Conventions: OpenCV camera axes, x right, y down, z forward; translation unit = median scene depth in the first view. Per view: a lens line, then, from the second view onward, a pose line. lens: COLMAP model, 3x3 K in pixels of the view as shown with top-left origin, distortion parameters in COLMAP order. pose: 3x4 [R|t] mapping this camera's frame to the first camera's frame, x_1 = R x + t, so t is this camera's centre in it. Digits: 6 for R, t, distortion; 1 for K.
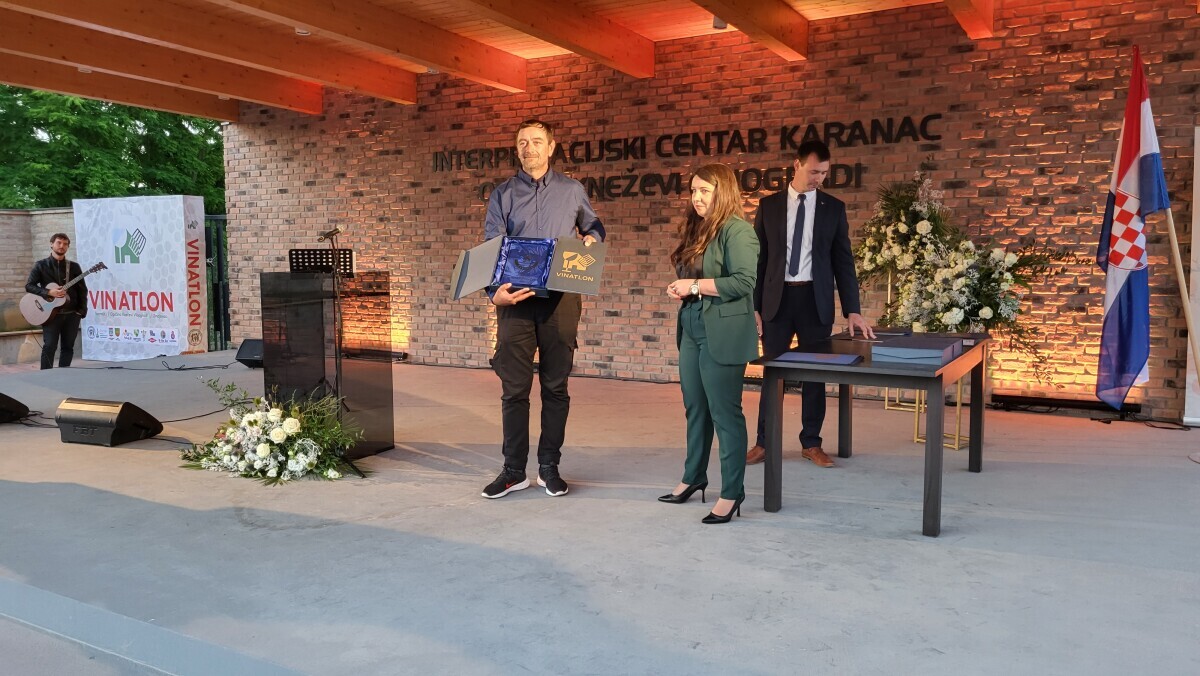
lens RADIAL K [[910.5, 0, 597.0], [0, 910.5, 325.4], [0, 0, 1]] dist [0.047693, -0.040991]
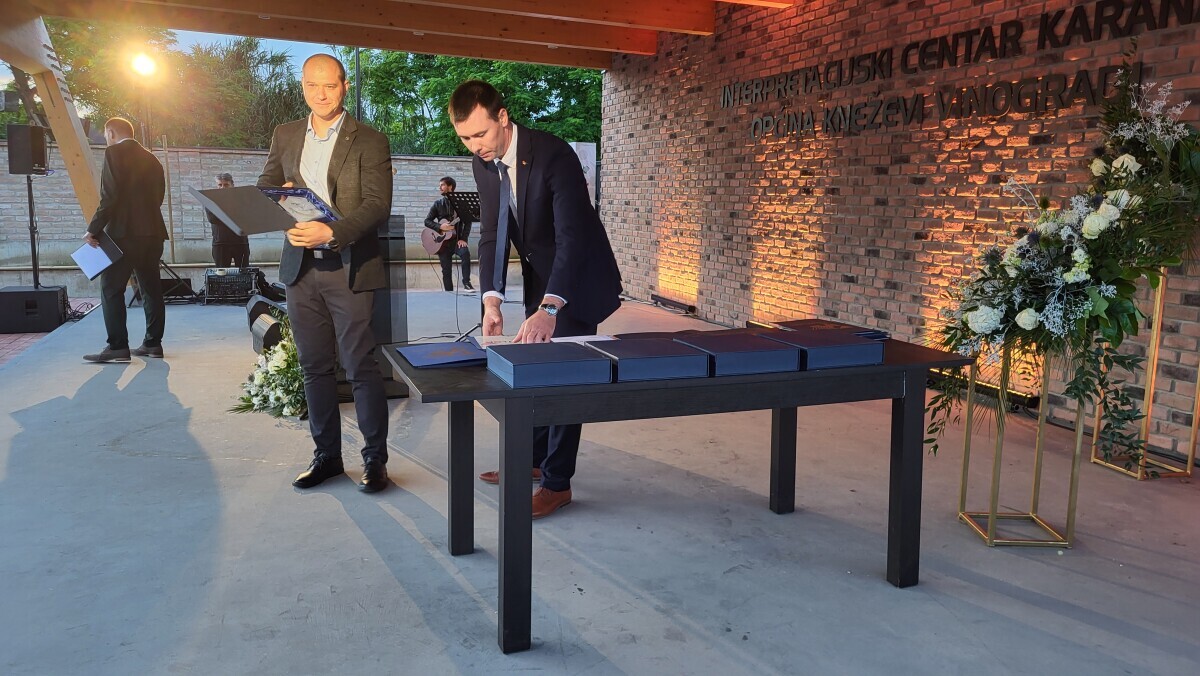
lens RADIAL K [[910.5, 0, 602.4], [0, 910.5, 323.7], [0, 0, 1]] dist [0.047693, -0.040991]
pose [[0.771636, 0.102360, -0.627774, 0.387278], [-0.066705, 0.994547, 0.080172, -0.025842], [0.632557, -0.019988, 0.774256, 0.268802]]
